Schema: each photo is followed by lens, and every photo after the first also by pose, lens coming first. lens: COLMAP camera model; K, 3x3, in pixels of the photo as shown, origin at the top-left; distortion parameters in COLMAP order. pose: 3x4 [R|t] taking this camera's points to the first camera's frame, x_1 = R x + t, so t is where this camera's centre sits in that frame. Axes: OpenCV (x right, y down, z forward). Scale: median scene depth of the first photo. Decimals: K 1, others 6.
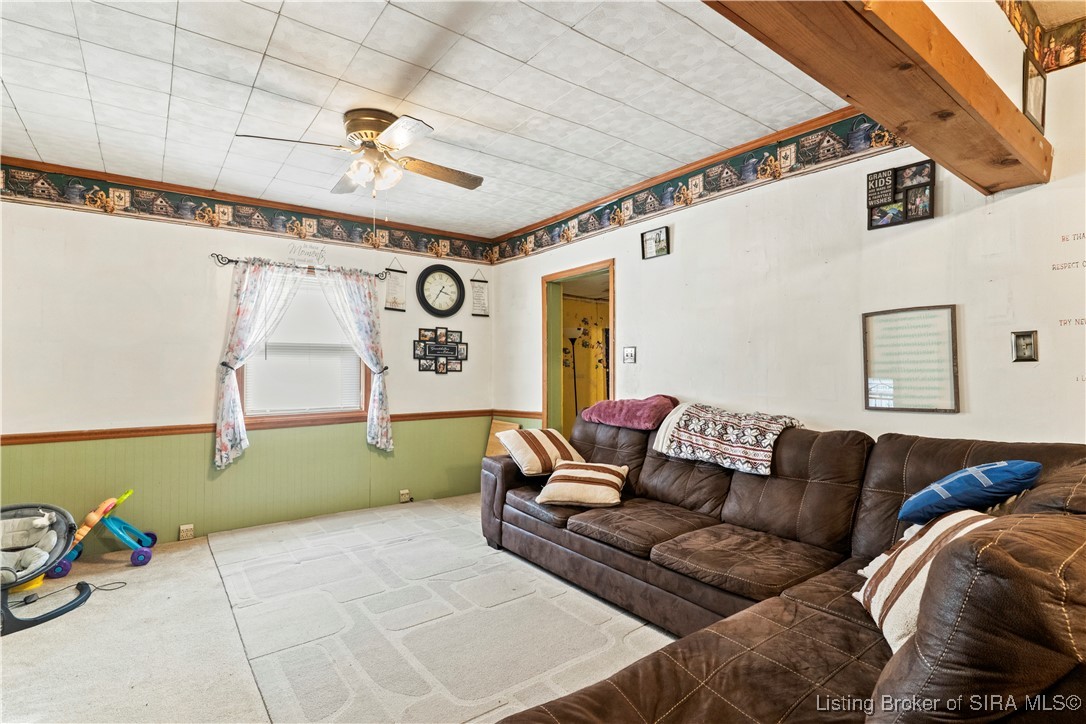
lens RADIAL K [[524.8, 0, 542.4], [0, 524.8, 364.8], [0, 0, 1]] dist [-0.000646, -0.000209]
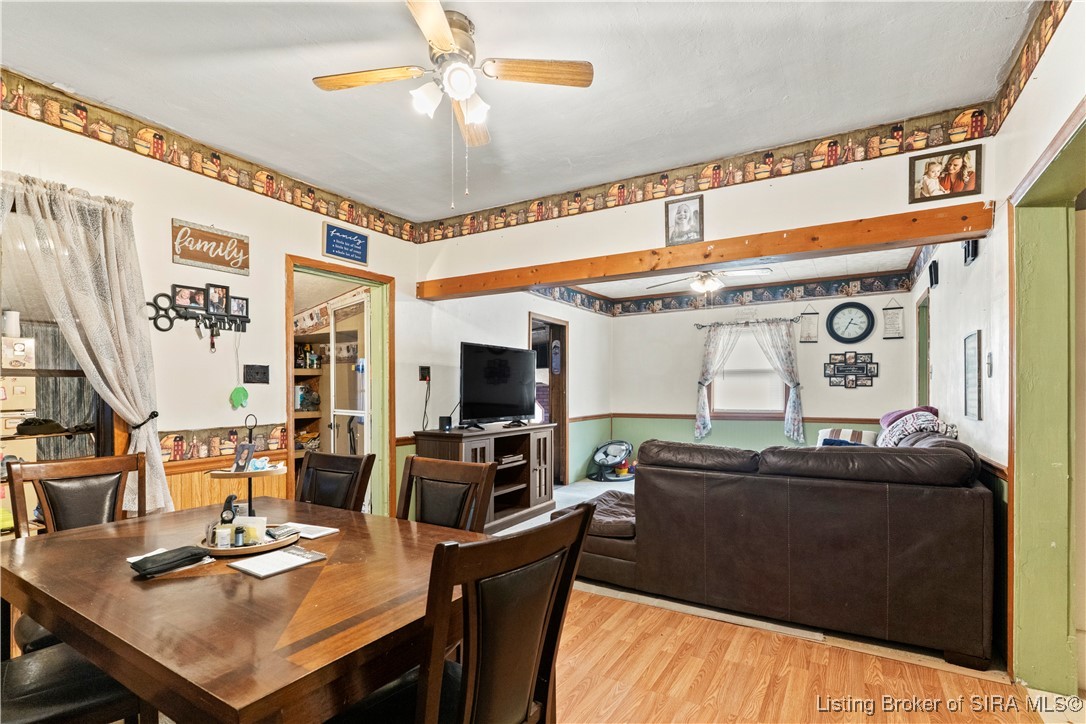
lens RADIAL K [[524.8, 0, 526.5], [0, 524.8, 389.5], [0, 0, 1]] dist [-0.000646, -0.000209]
pose [[0.358979, 0.004273, -0.933336, 0.726846], [0.015752, 0.999819, 0.010636, -0.005862], [0.933213, -0.018520, 0.358847, -0.191211]]
